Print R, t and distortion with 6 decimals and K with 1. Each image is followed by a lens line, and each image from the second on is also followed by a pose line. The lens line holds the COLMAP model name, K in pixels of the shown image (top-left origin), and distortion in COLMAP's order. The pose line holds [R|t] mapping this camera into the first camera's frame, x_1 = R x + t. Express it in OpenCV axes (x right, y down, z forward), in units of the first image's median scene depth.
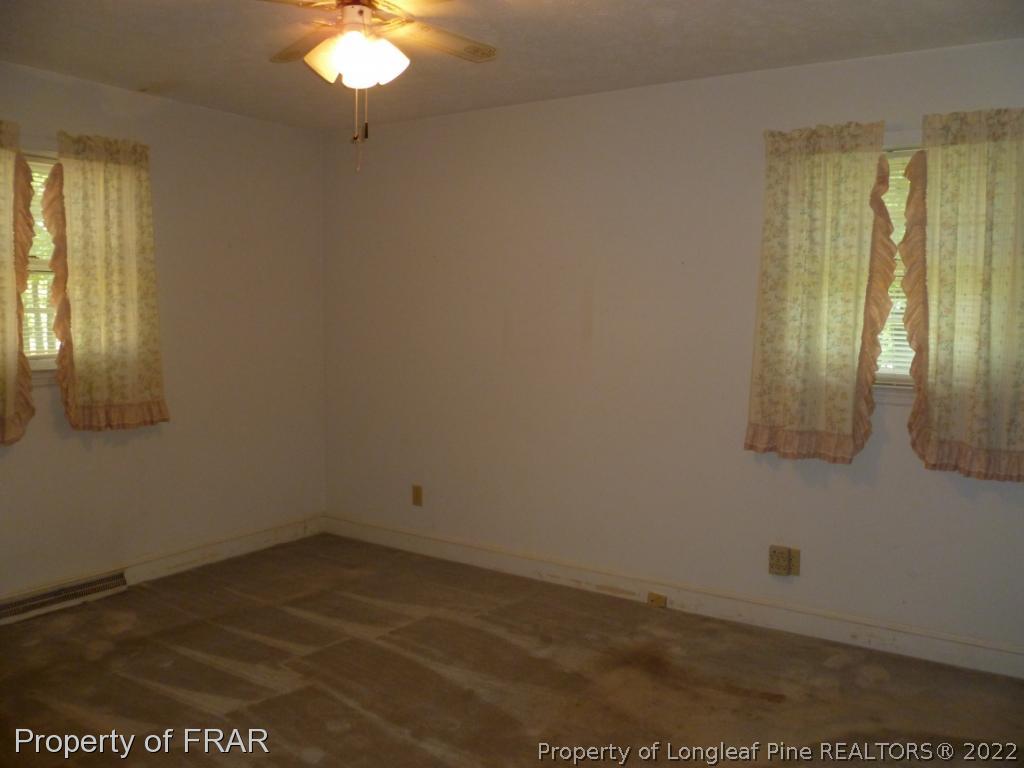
lens RADIAL K [[846.9, 0, 509.8], [0, 846.9, 384.2], [0, 0, 1]] dist [-0.092273, 0.029188]
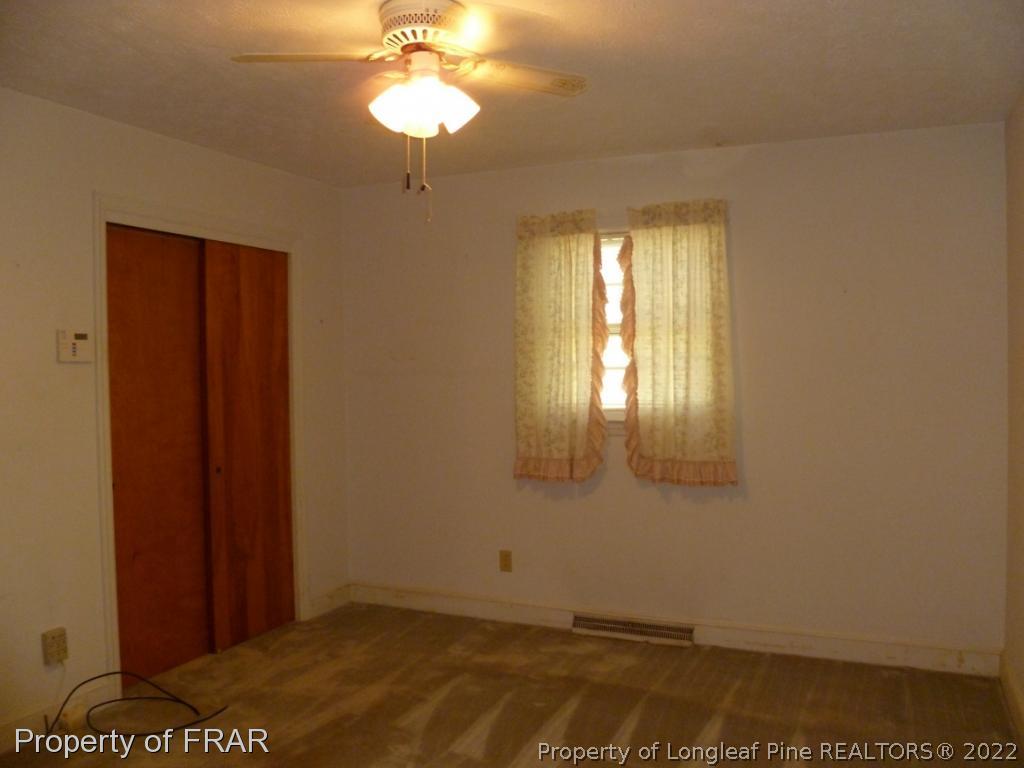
lens RADIAL K [[846.9, 0, 513.1], [0, 846.9, 385.1], [0, 0, 1]] dist [-0.092273, 0.029188]
pose [[0.181303, 0.017974, -0.983263, 0.512670], [-0.075254, 0.997155, 0.004352, -0.057506], [0.980544, 0.073206, 0.182140, 0.614606]]
